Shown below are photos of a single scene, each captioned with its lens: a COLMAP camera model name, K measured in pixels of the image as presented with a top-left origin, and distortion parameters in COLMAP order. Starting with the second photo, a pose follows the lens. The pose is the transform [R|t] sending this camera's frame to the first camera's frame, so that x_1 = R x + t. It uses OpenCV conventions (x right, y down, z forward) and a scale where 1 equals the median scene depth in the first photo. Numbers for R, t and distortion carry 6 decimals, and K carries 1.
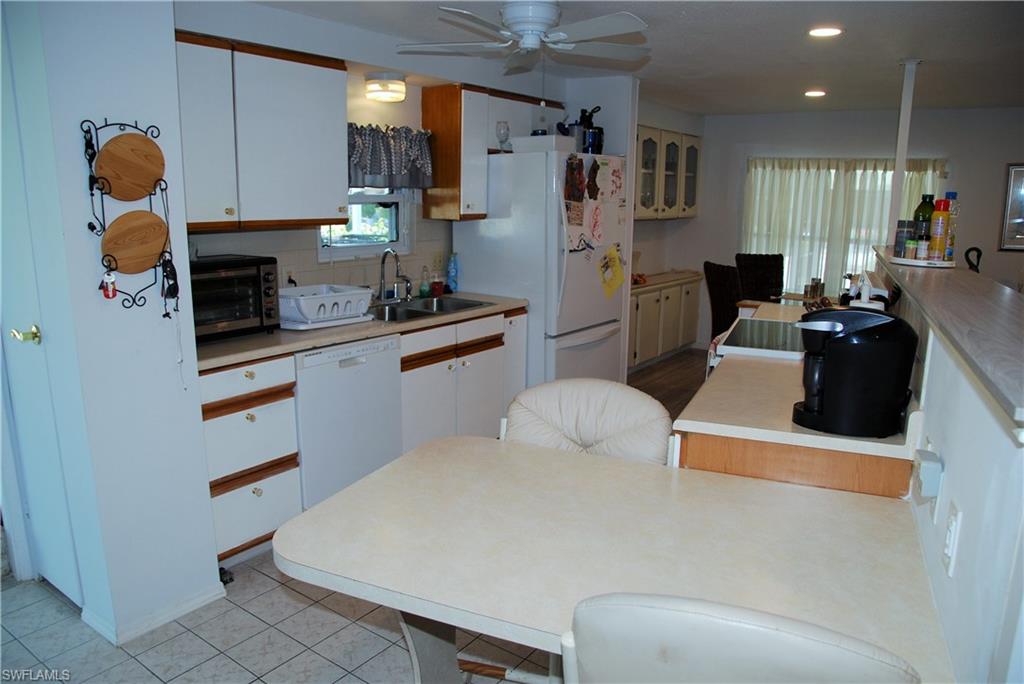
lens RADIAL K [[726.4, 0, 513.9], [0, 726.4, 354.6], [0, 0, 1]] dist [-0.132921, 0.079772]
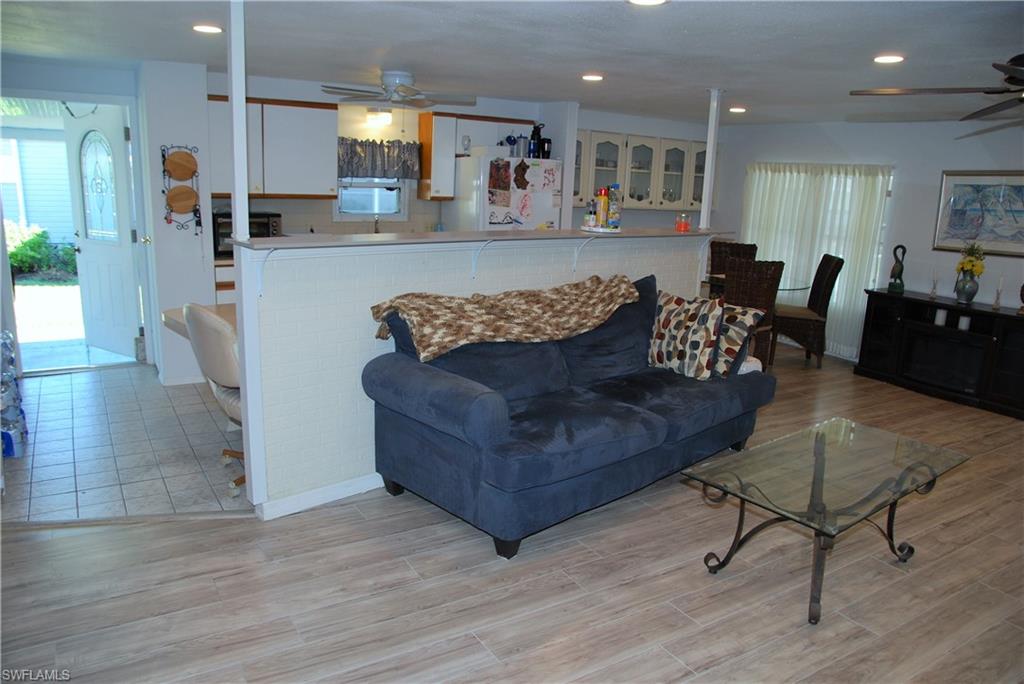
lens RADIAL K [[726.4, 0, 513.9], [0, 726.4, 354.6], [0, 0, 1]] dist [-0.132921, 0.079772]
pose [[0.921941, 0.115686, -0.369650, 0.669086], [-0.113439, 0.993153, 0.027892, 0.075182], [0.370346, 0.016218, 0.928752, -0.343205]]
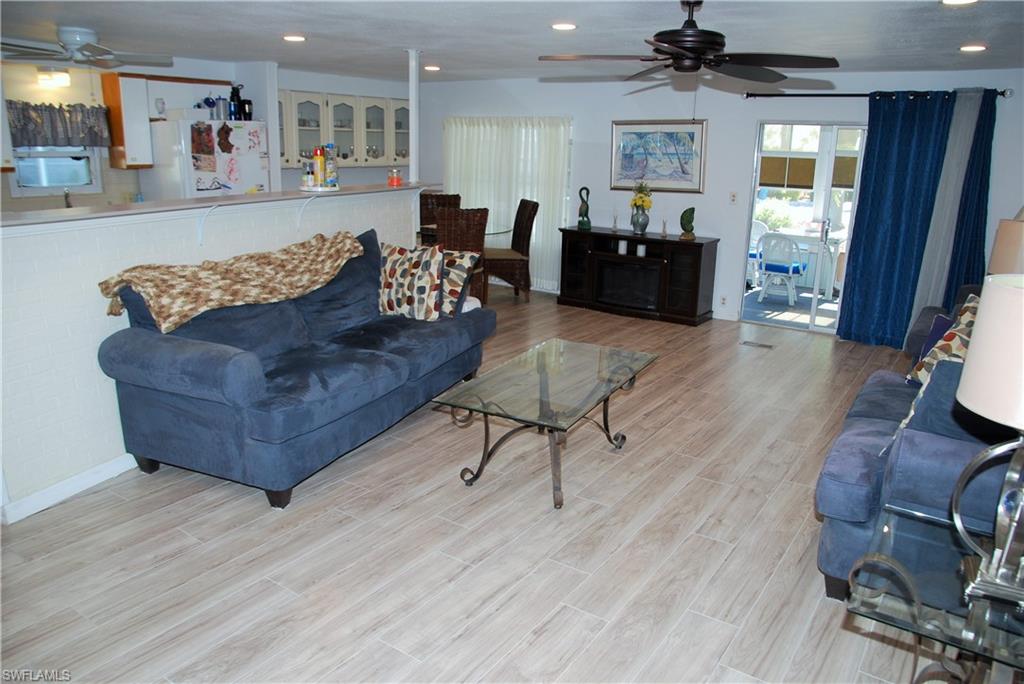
lens RADIAL K [[727.2, 0, 519.1], [0, 727.2, 345.3], [0, 0, 1]] dist [-0.131768, 0.079603]
pose [[0.999687, 0.005152, 0.024488, 0.650904], [-0.006352, 0.998770, 0.049170, 0.089334], [-0.024204, -0.049310, 0.998490, -0.415494]]
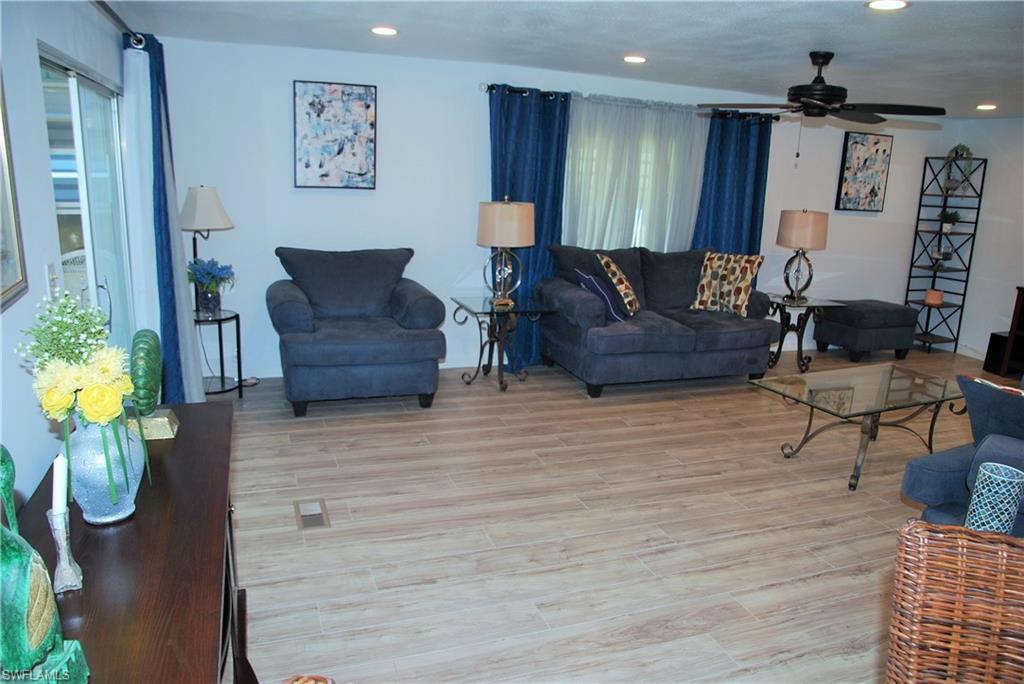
lens RADIAL K [[722.9, 0, 508.9], [0, 722.9, 356.2], [0, 0, 1]] dist [-0.138783, 0.079944]
pose [[-0.819019, -0.192383, 0.540552, 0.618171], [0.072947, 0.899553, 0.430678, -0.293389], [-0.569110, 0.392165, -0.722718, 1.313772]]
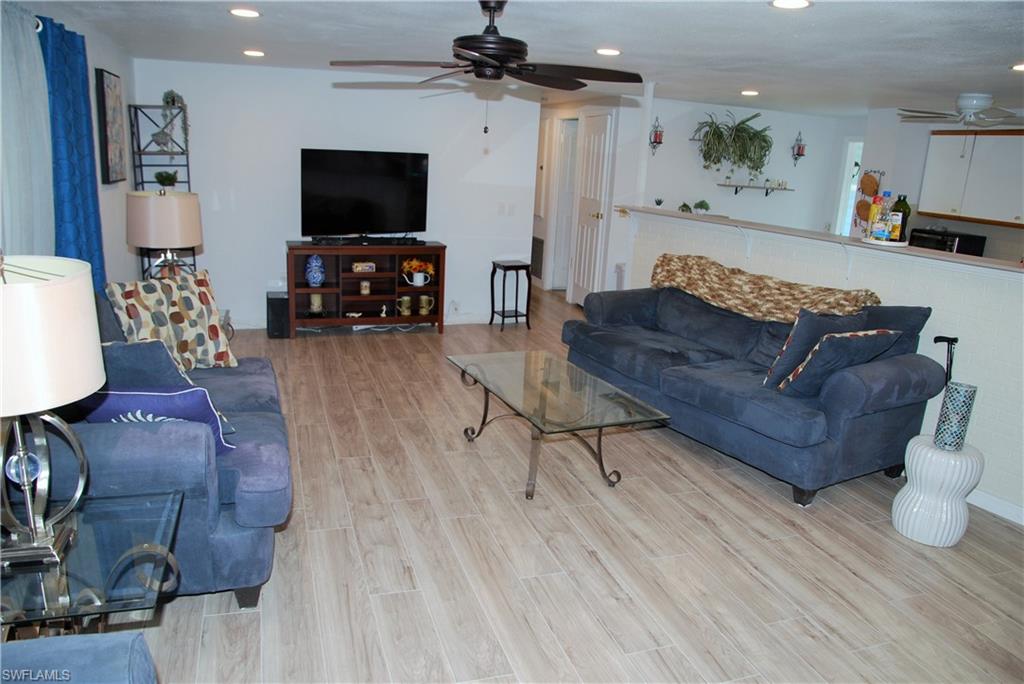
lens RADIAL K [[726.4, 0, 513.9], [0, 726.4, 354.6], [0, 0, 1]] dist [-0.132921, 0.079772]
pose [[-0.587012, 0.165232, -0.792537, 1.420723], [-0.239723, 0.899573, 0.365104, -0.174432], [0.773272, 0.404310, -0.488450, 0.790999]]
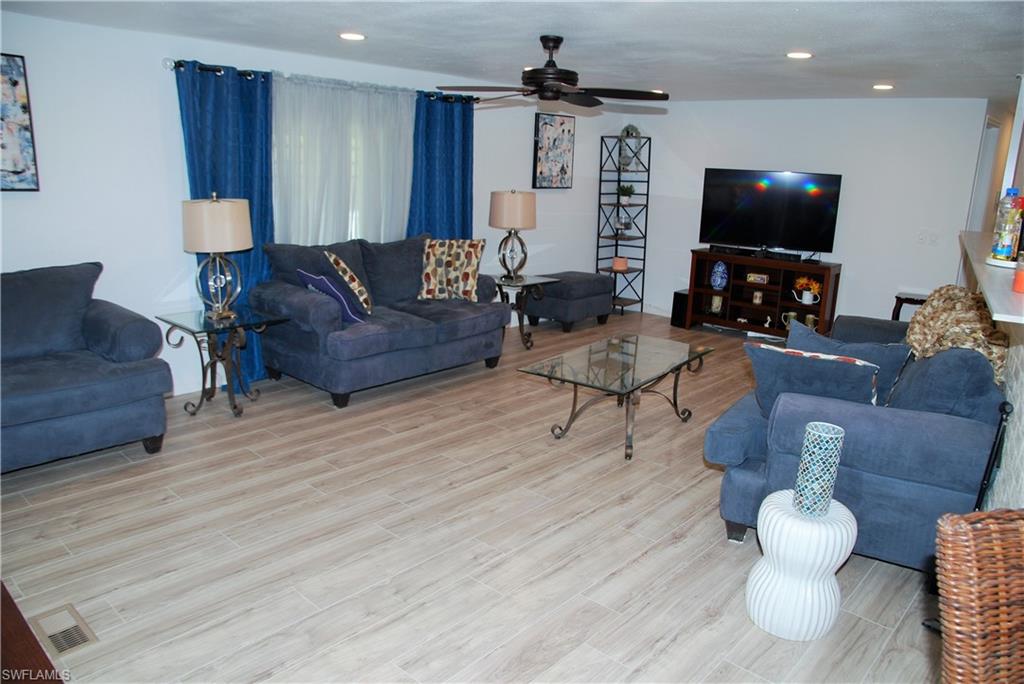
lens RADIAL K [[726.4, 0, 513.9], [0, 726.4, 354.6], [0, 0, 1]] dist [-0.132921, 0.079772]
pose [[-0.991666, -0.077317, 0.103053, 0.764190], [-0.021132, 0.886681, 0.461899, -0.290157], [-0.127088, 0.455872, -0.880926, 1.292823]]
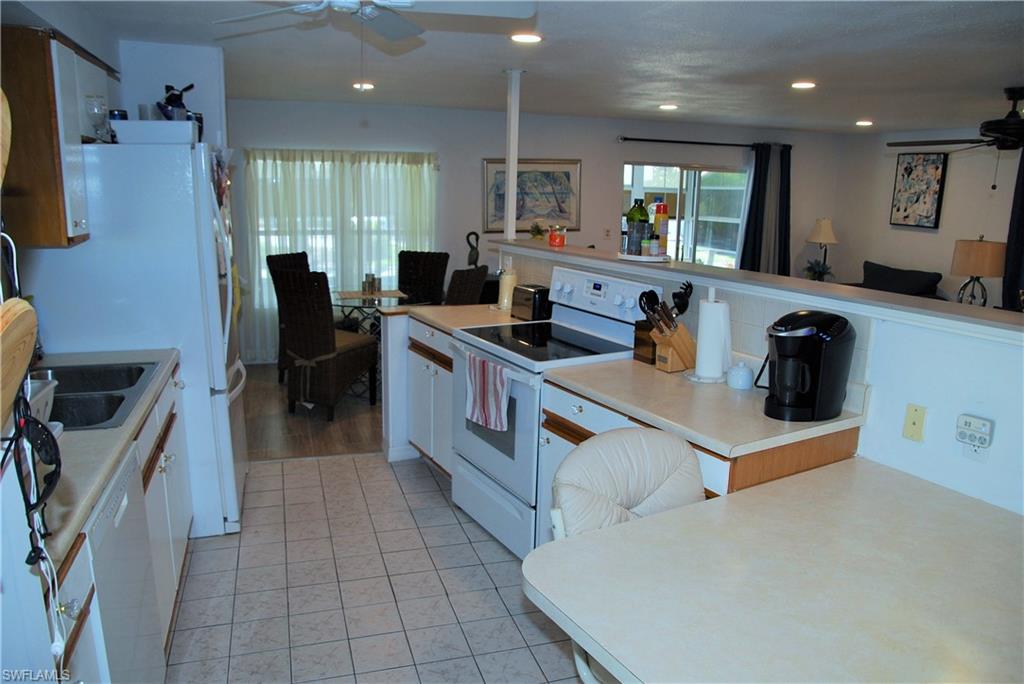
lens RADIAL K [[726.4, 0, 513.9], [0, 726.4, 354.6], [0, 0, 1]] dist [-0.132921, 0.079772]
pose [[0.596169, -0.179626, 0.782507, -0.330274], [0.159880, 0.981691, 0.103541, -0.087270], [-0.786779, 0.063379, 0.613972, 0.294863]]
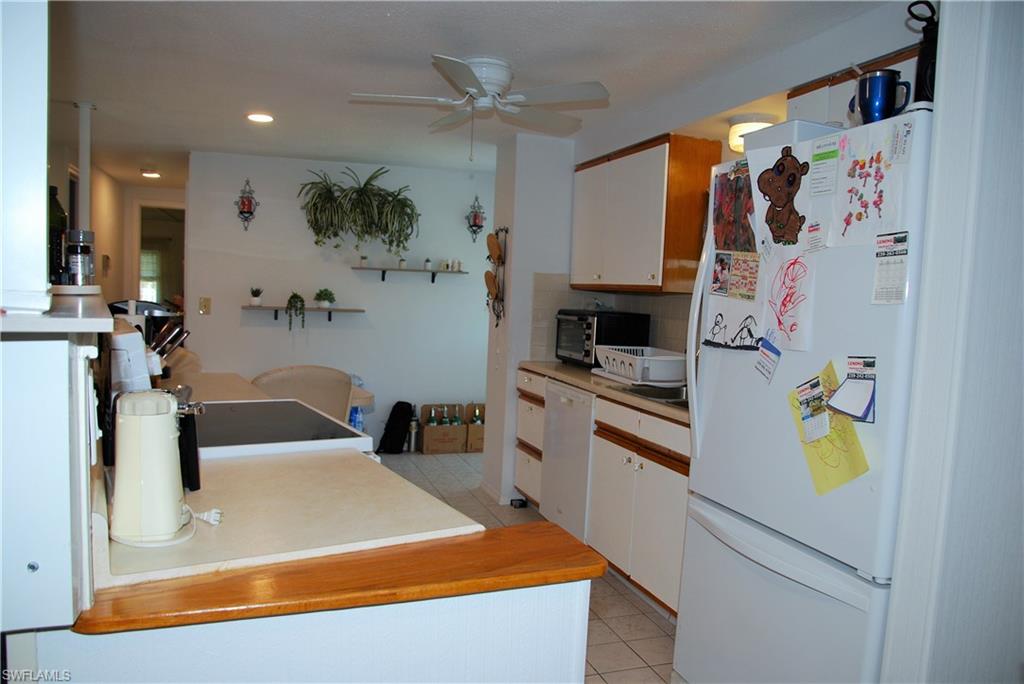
lens RADIAL K [[722.9, 0, 508.9], [0, 722.9, 356.2], [0, 0, 1]] dist [-0.138783, 0.079944]
pose [[-0.579787, 0.031502, -0.814159, 0.570054], [-0.225181, 0.954136, 0.197276, -0.196773], [0.783033, 0.297711, -0.546102, 1.127827]]
